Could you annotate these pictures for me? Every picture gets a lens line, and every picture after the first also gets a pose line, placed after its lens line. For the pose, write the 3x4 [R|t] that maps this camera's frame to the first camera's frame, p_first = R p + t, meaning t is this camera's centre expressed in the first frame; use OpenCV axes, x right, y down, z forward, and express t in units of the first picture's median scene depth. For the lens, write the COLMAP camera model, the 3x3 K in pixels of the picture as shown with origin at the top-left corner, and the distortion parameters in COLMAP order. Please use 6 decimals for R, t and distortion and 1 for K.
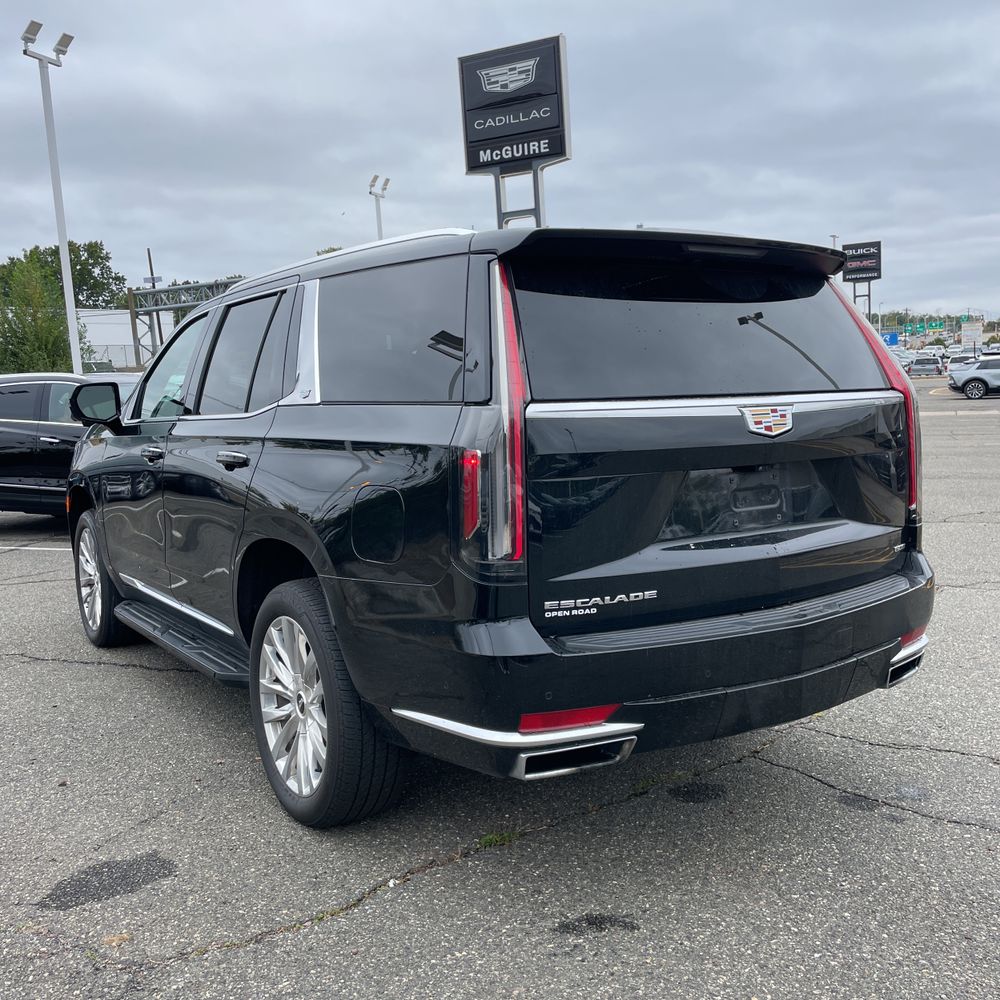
lens RADIAL K [[1021.9, 0, 497.1], [0, 1021.9, 495.6], [0, 0, 1]] dist [0.084168, -0.095689]
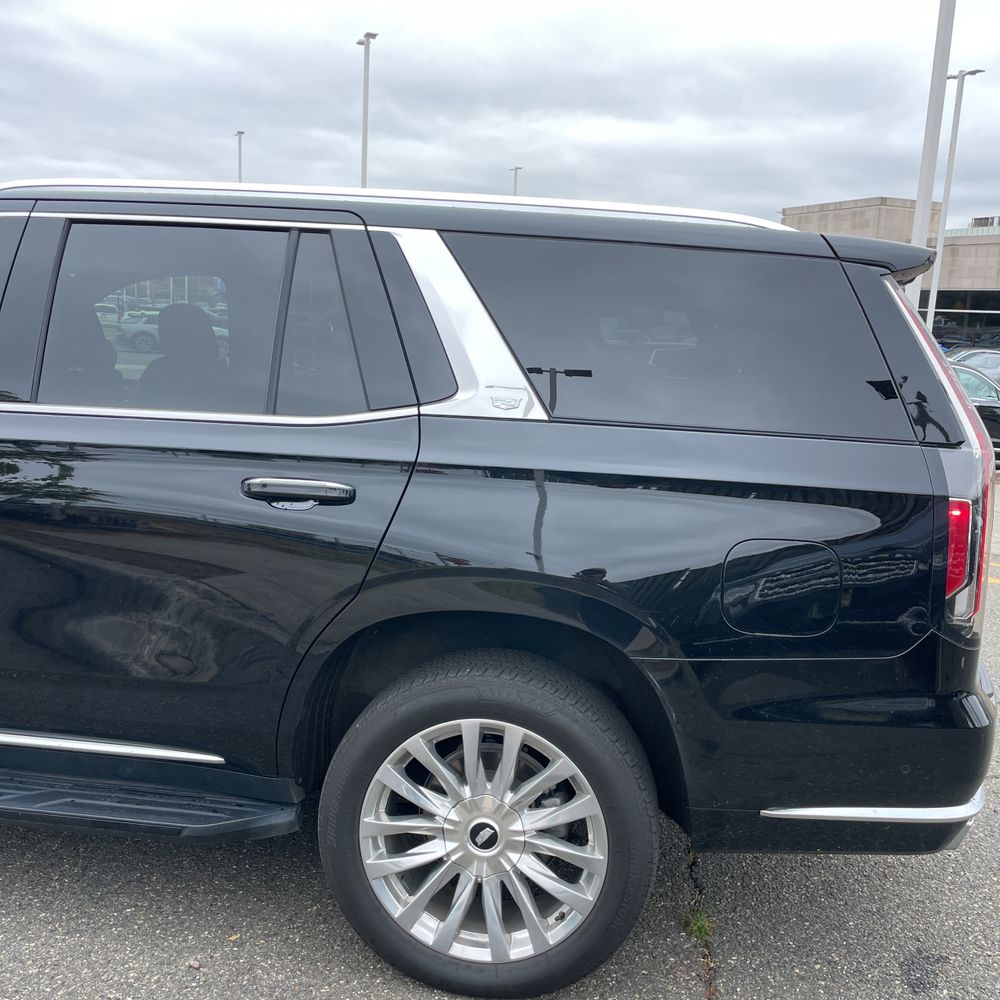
lens RADIAL K [[1009.8, 0, 510.3], [0, 1009.8, 499.5], [0, 0, 1]] dist [0.128286, -0.206623]
pose [[0.664781, -0.044618, 0.745705, -0.494239], [0.001298, 0.998282, 0.058573, -0.051759], [-0.747038, -0.037971, 0.663697, 0.370317]]
